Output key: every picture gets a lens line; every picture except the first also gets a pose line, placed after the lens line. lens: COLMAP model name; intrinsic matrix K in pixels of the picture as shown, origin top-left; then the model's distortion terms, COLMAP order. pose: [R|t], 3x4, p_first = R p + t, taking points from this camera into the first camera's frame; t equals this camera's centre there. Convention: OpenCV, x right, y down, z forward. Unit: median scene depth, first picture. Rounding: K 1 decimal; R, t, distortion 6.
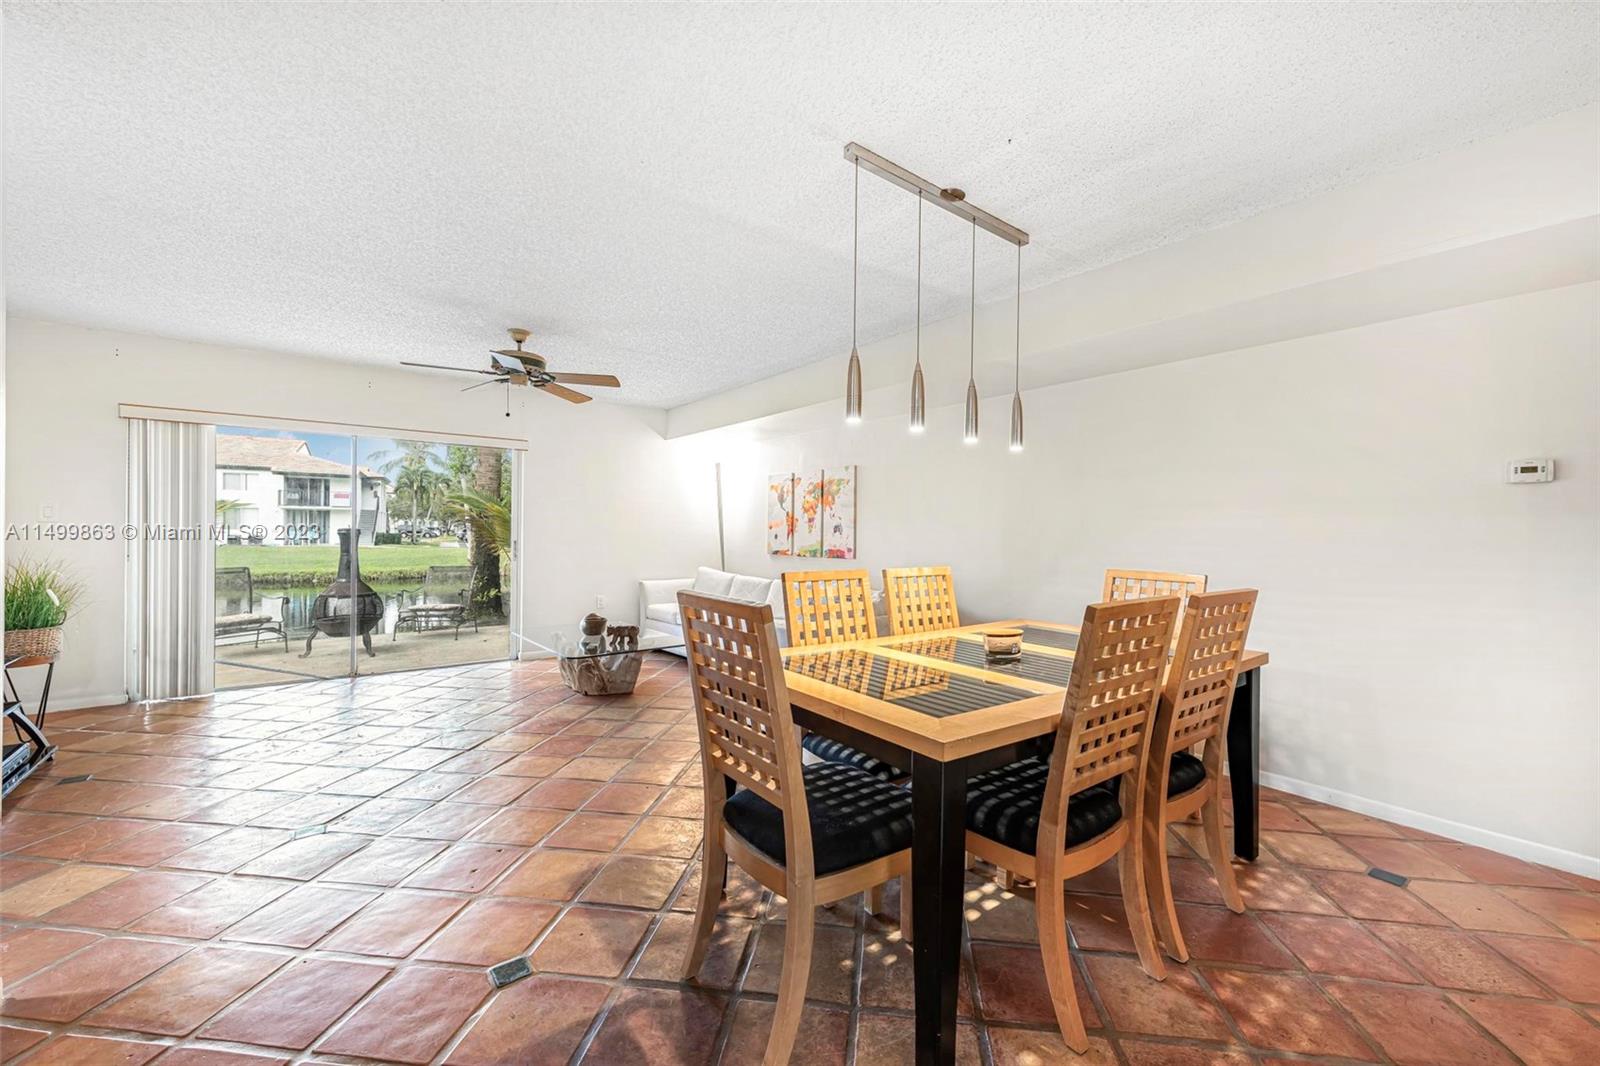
lens RADIAL K [[626.8, 0, 800.0], [0, 626.8, 533.0], [0, 0, 1]] dist [0.025288, -0.007579]
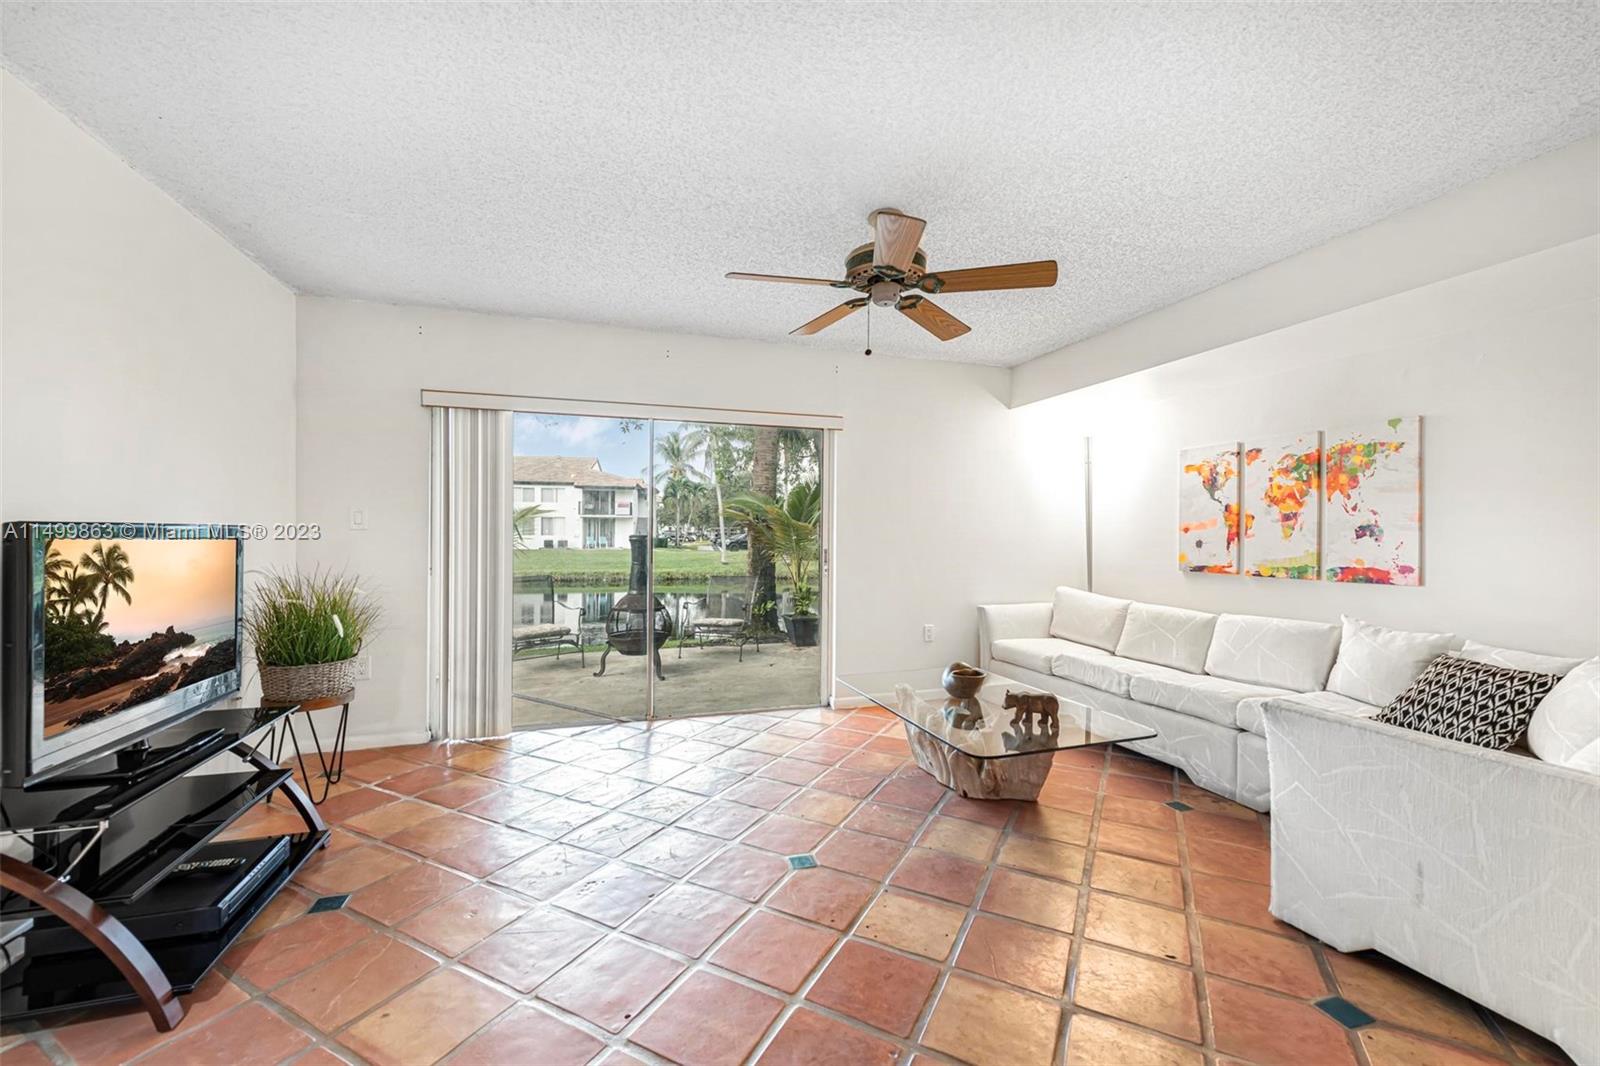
lens RADIAL K [[626.8, 0, 800.0], [0, 626.8, 533.0], [0, 0, 1]] dist [0.025288, -0.007579]
pose [[0.939527, -0.005570, -0.342430, -0.196342], [0.003616, 0.999973, -0.006342, -0.002905], [0.342456, 0.004720, 0.939522, 0.245307]]
